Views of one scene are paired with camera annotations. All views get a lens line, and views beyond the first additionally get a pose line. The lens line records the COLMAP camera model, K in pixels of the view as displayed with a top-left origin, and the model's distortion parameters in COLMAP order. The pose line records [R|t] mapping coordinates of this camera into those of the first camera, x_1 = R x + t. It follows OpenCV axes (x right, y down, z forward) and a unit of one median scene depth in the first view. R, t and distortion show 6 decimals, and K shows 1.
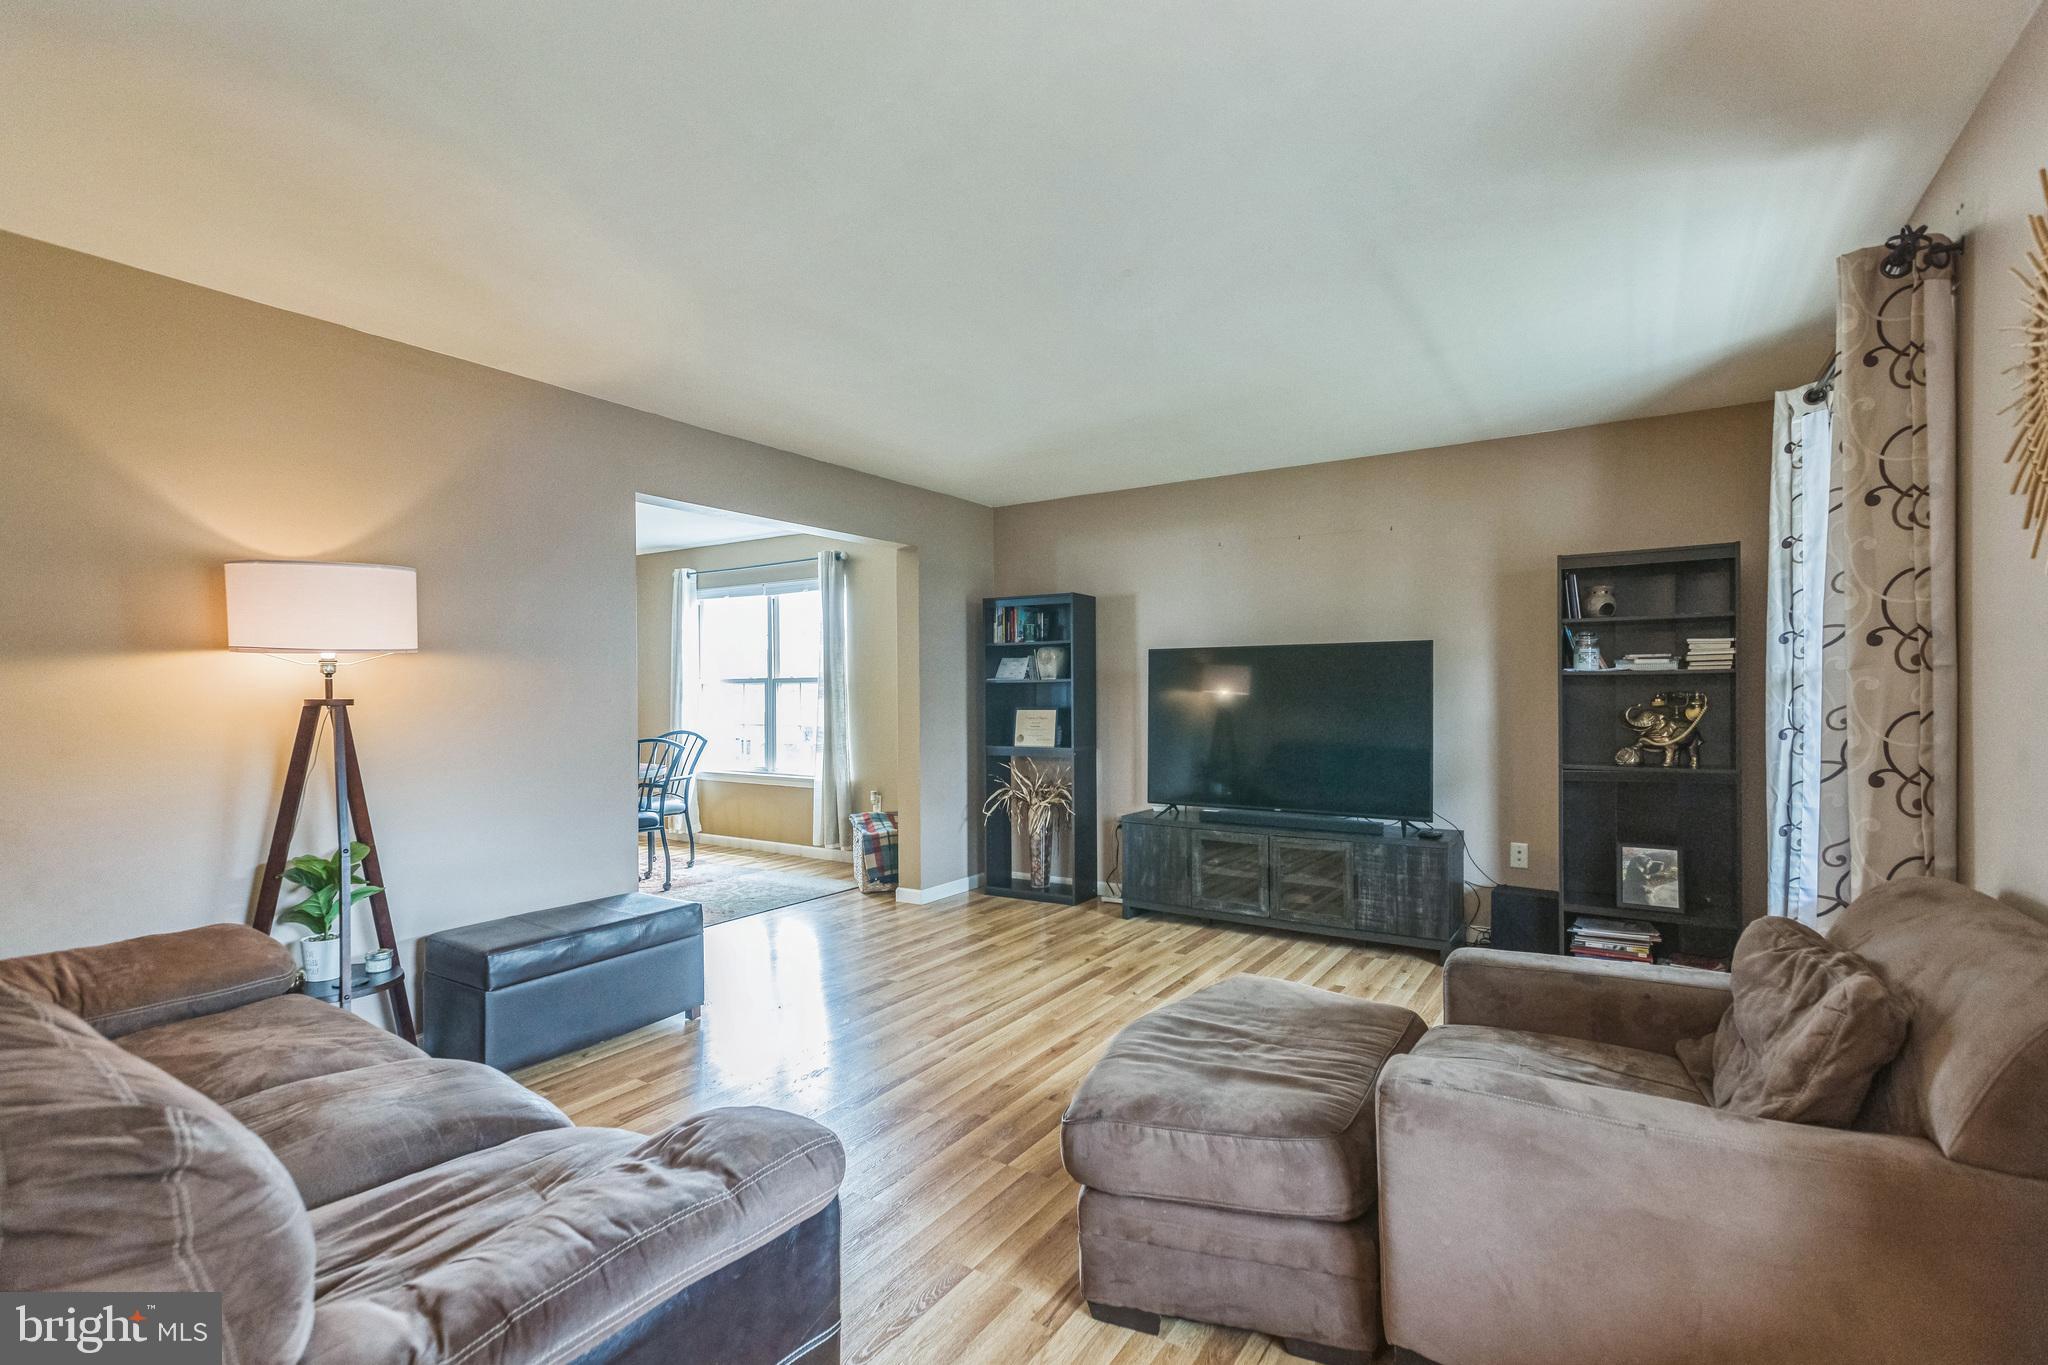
lens RADIAL K [[922.2, 0, 1021.6], [0, 922.2, 702.4], [0, 0, 1]] dist [0.000678, -0.000082]
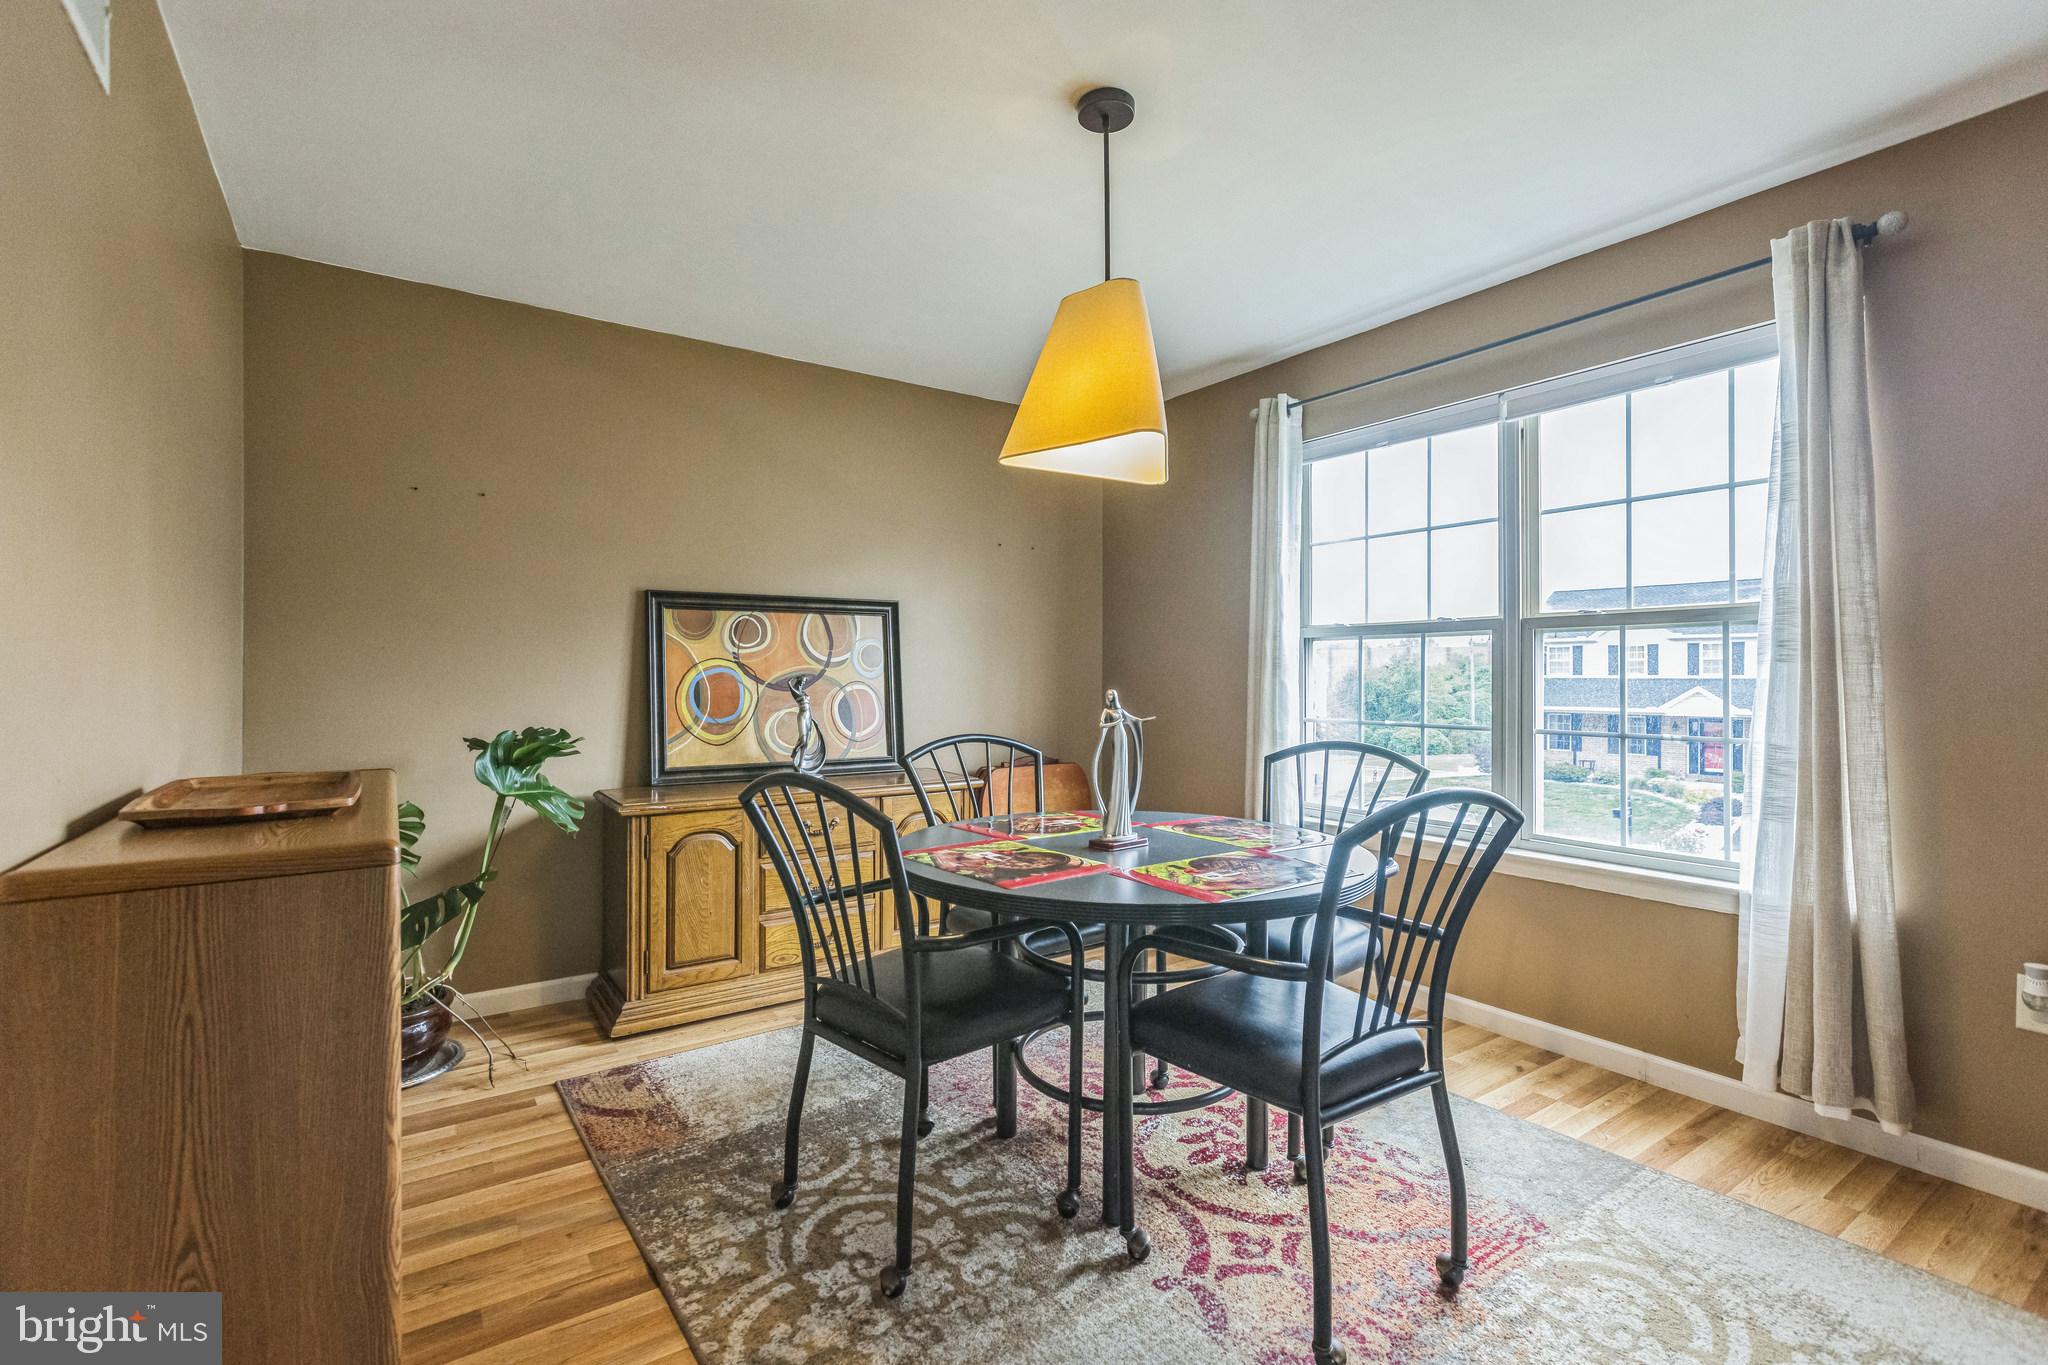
lens RADIAL K [[929.3, 0, 1024.0], [0, 929.3, 682.5], [0, 0, 1]] dist [0.000177, -0.000045]
pose [[0.924709, -0.004583, -0.380647, -0.344550], [0.011374, 0.999814, 0.015593, -0.006465], [0.380504, -0.018748, 0.924589, 0.565311]]
